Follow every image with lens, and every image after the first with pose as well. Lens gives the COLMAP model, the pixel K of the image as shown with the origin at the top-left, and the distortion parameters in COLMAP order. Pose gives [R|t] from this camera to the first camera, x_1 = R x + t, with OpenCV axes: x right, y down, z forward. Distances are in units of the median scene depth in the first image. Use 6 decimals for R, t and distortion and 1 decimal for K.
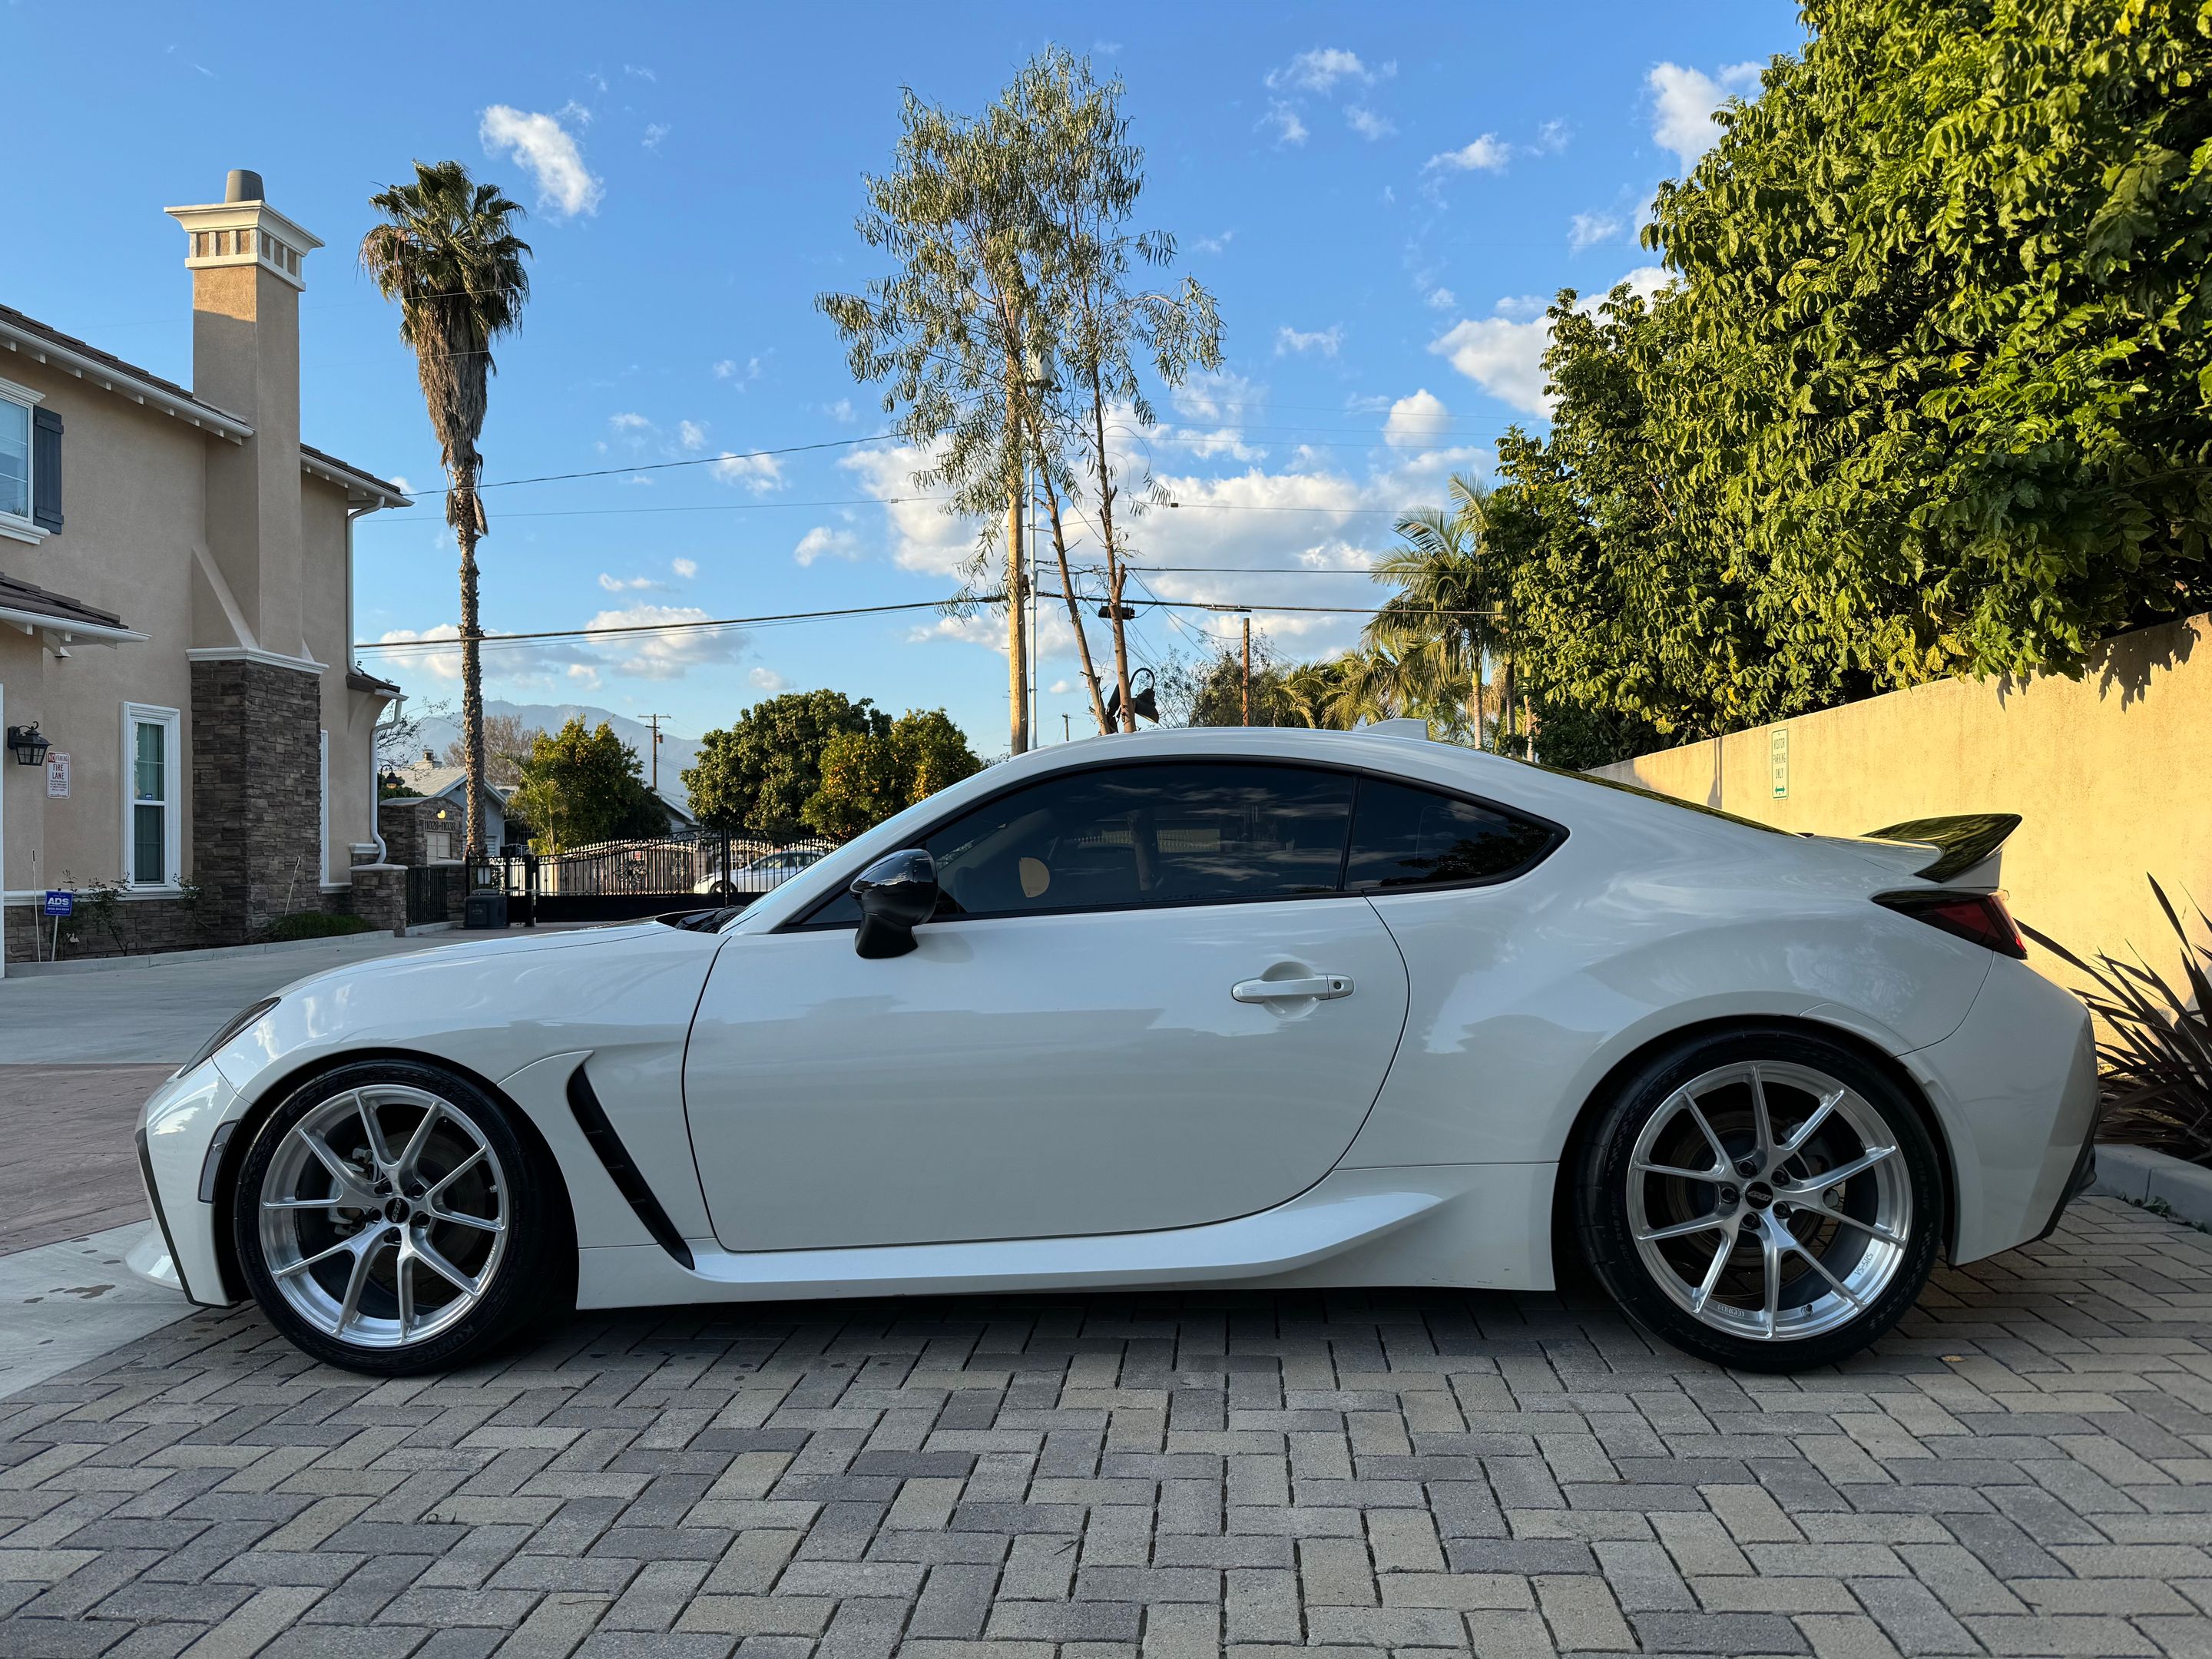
lens RADIAL K [[1544.8, 0, 1114.4], [0, 1544.8, 828.0], [0, 0, 1]] dist [0.064159, -0.086552]
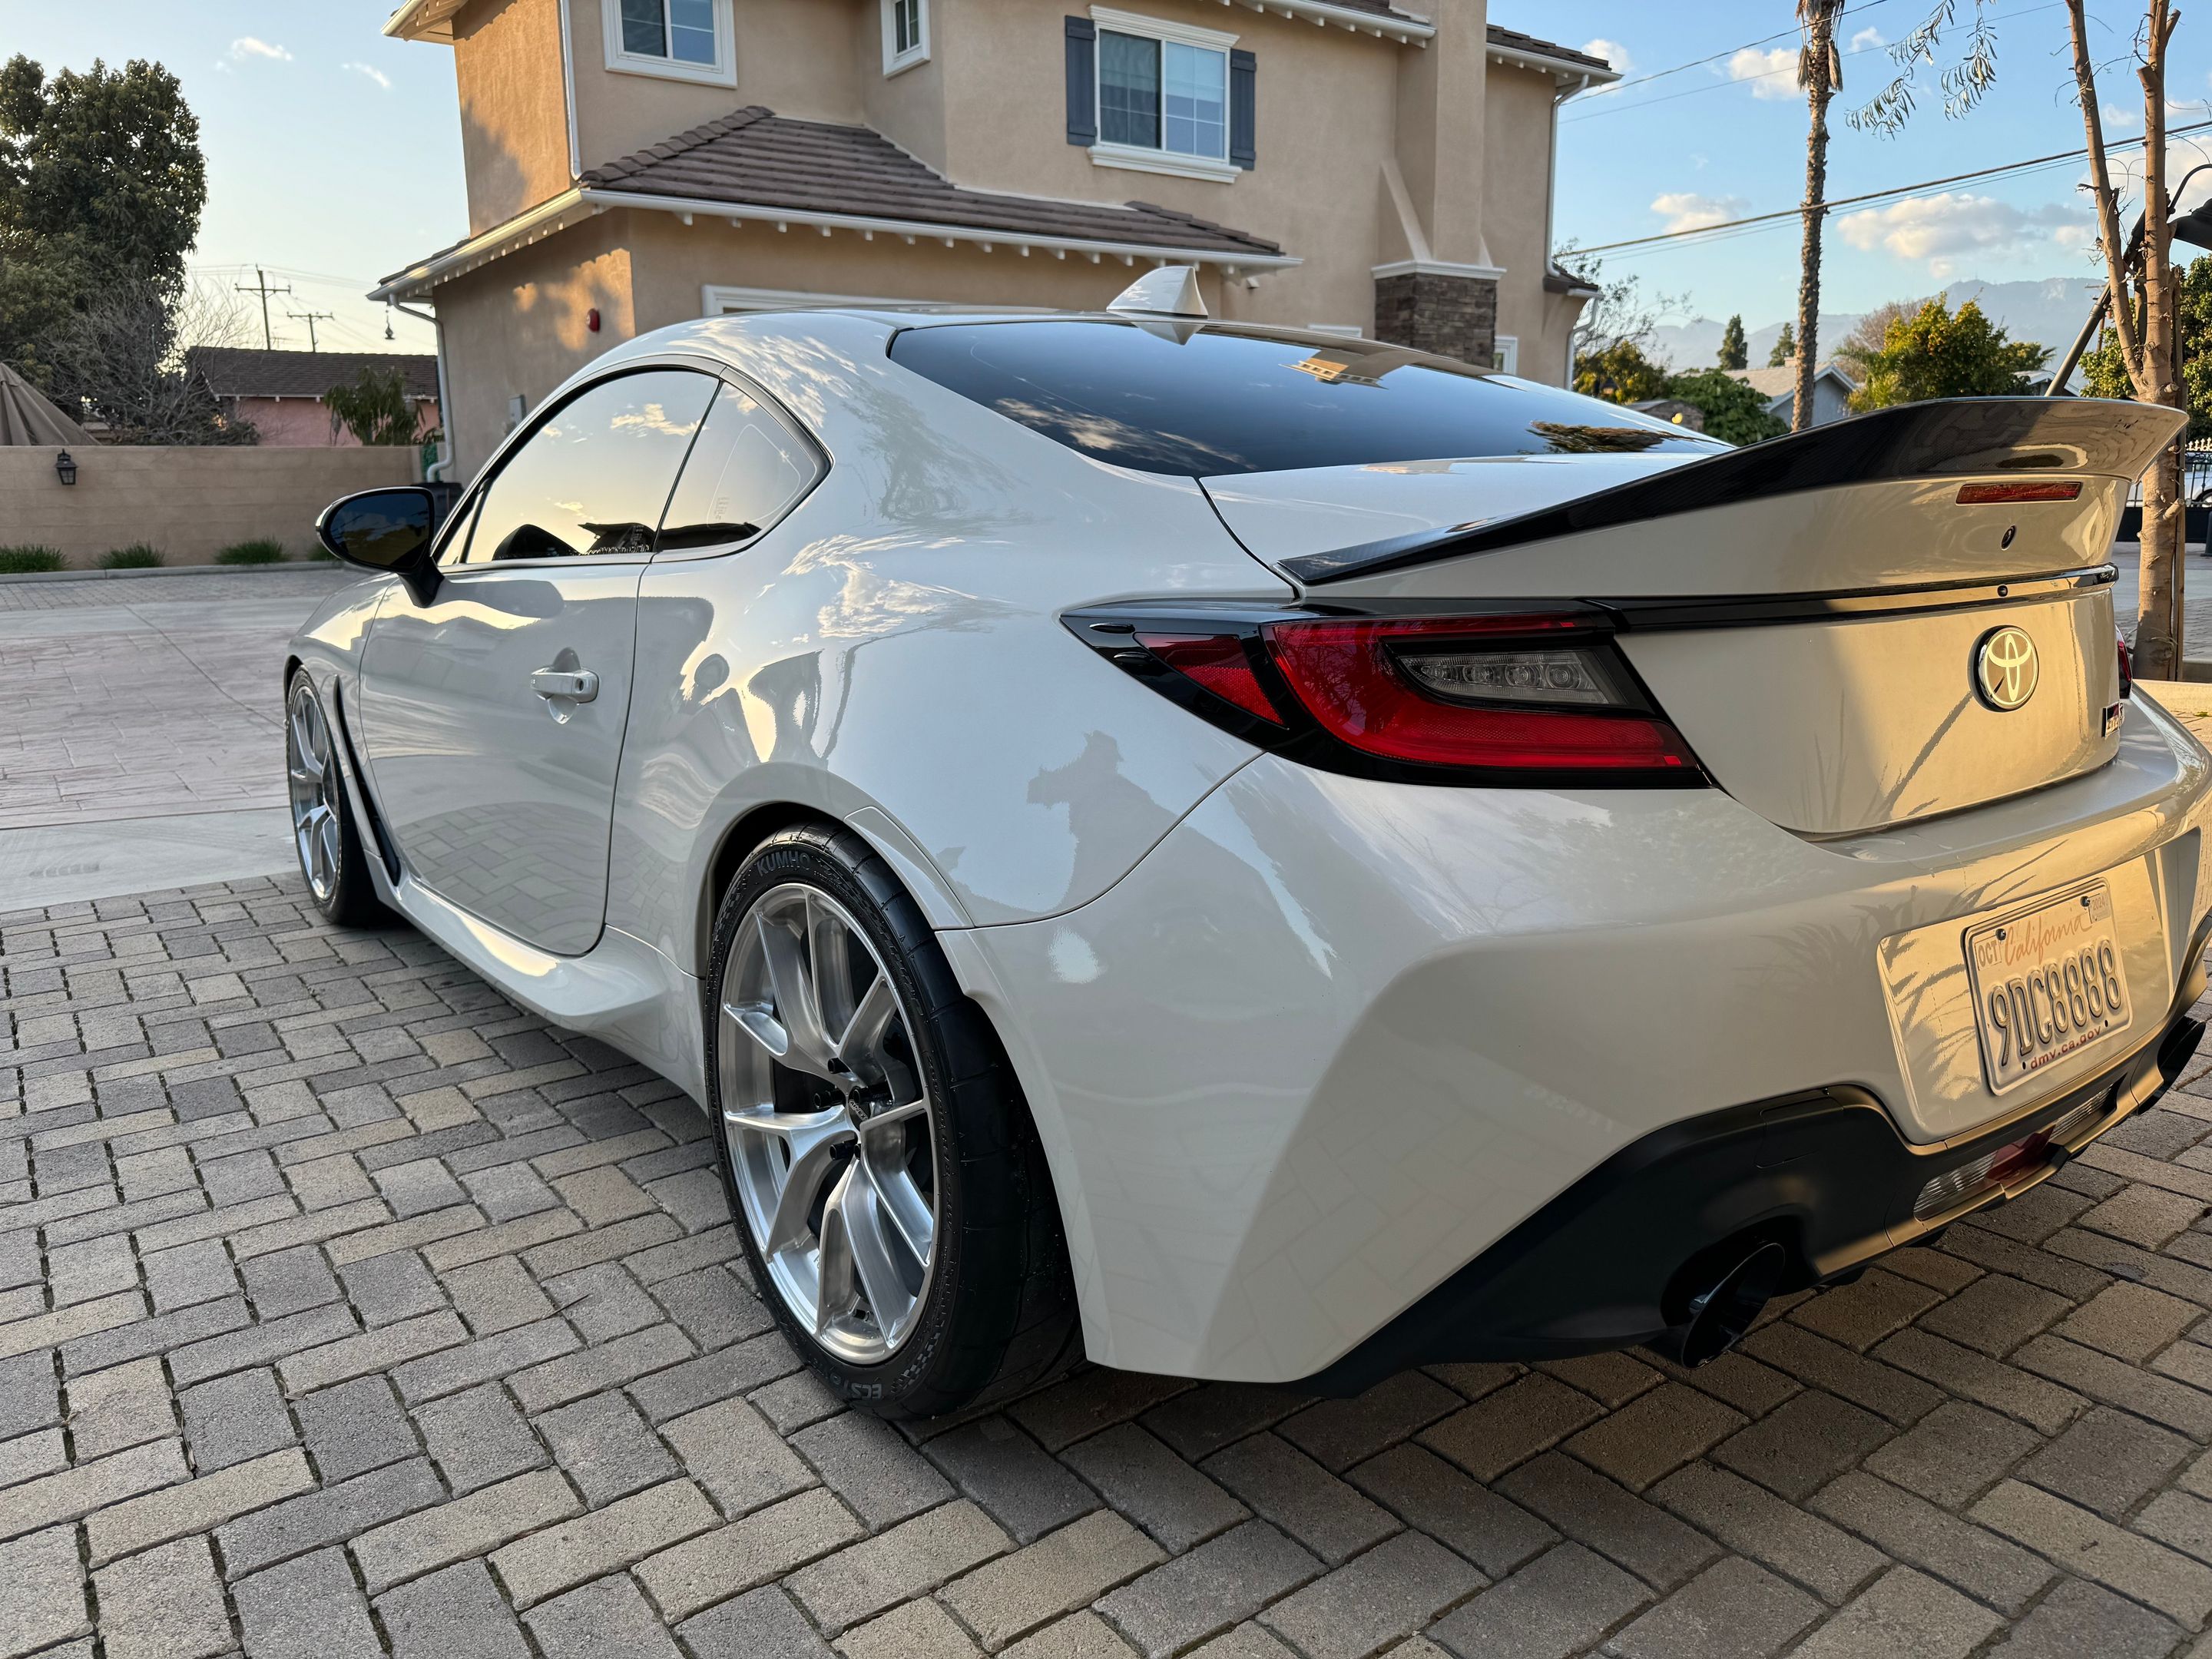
lens RADIAL K [[1544.8, 0, 1114.4], [0, 1544.8, 828.0], [0, 0, 1]] dist [0.064159, -0.086552]
pose [[0.654567, 0.170524, -0.736521, 0.136573], [0.017160, 0.970627, 0.239977, -0.000162], [0.755809, -0.169719, 0.632415, 0.114200]]
